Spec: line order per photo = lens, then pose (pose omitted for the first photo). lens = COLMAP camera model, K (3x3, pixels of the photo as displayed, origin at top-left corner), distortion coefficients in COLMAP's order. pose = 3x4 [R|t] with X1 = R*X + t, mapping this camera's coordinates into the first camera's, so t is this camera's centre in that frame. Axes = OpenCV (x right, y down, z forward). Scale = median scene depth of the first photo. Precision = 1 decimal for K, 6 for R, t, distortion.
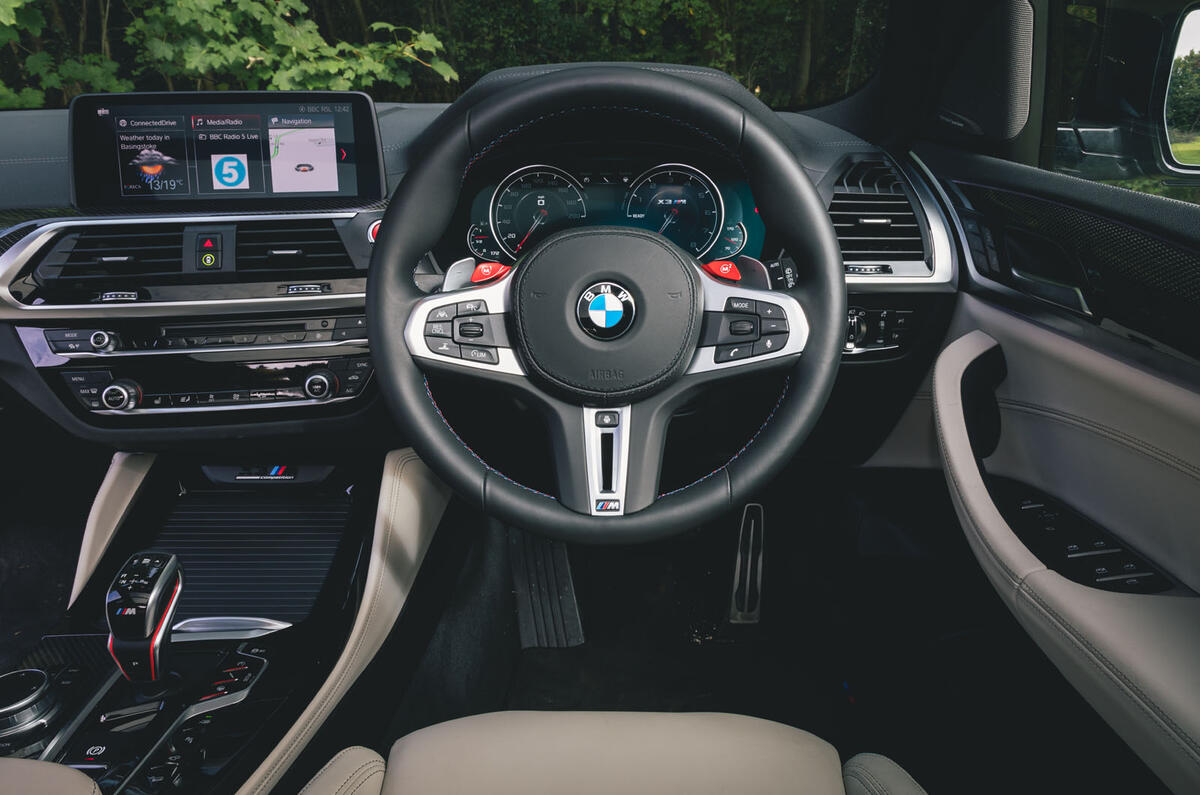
lens RADIAL K [[812.5, 0, 603.4], [0, 812.5, 397.8], [0, 0, 1]] dist [0.004183, 0.001233]
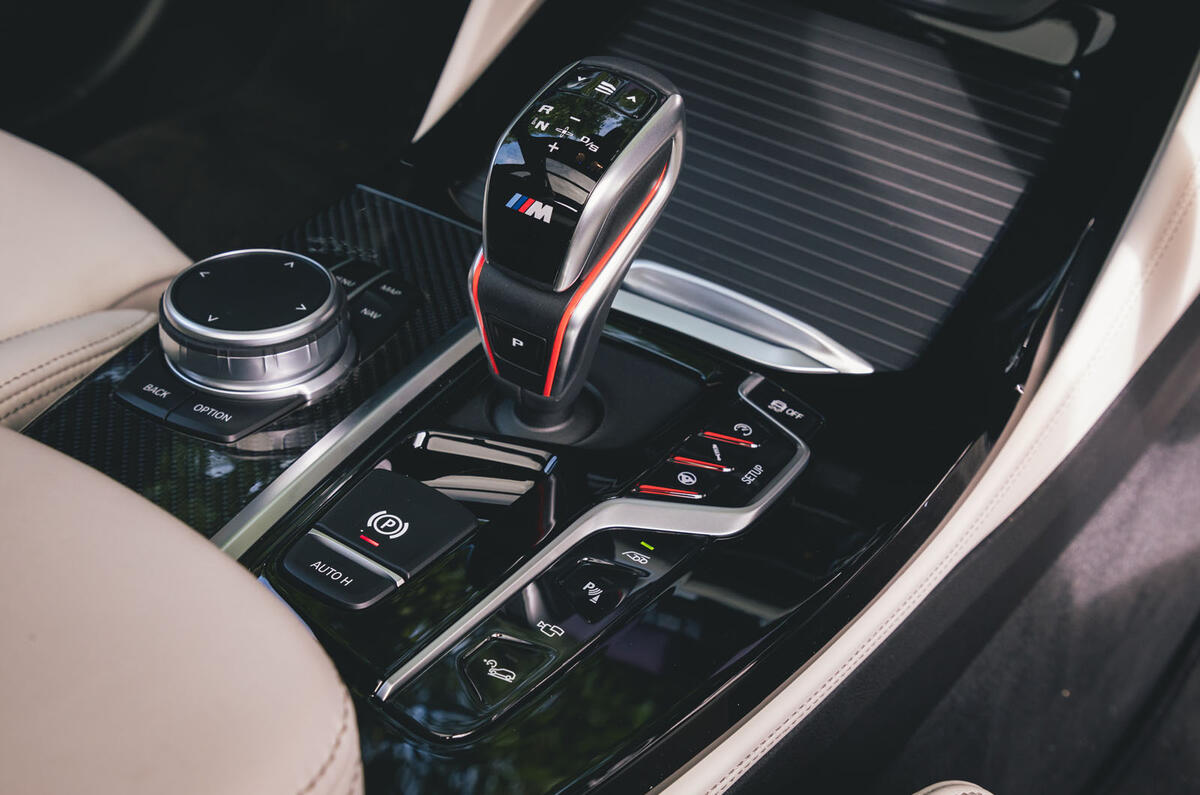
lens RADIAL K [[1458.4, 0, 599.4], [0, 1458.4, 398.0], [0, 0, 1]] dist [-0.037350, 0.000000]
pose [[0.842997, 0.380500, -0.380230, -0.271175], [-0.246749, 0.901632, 0.355210, 0.097285], [0.477985, -0.205620, 0.853962, 0.426926]]
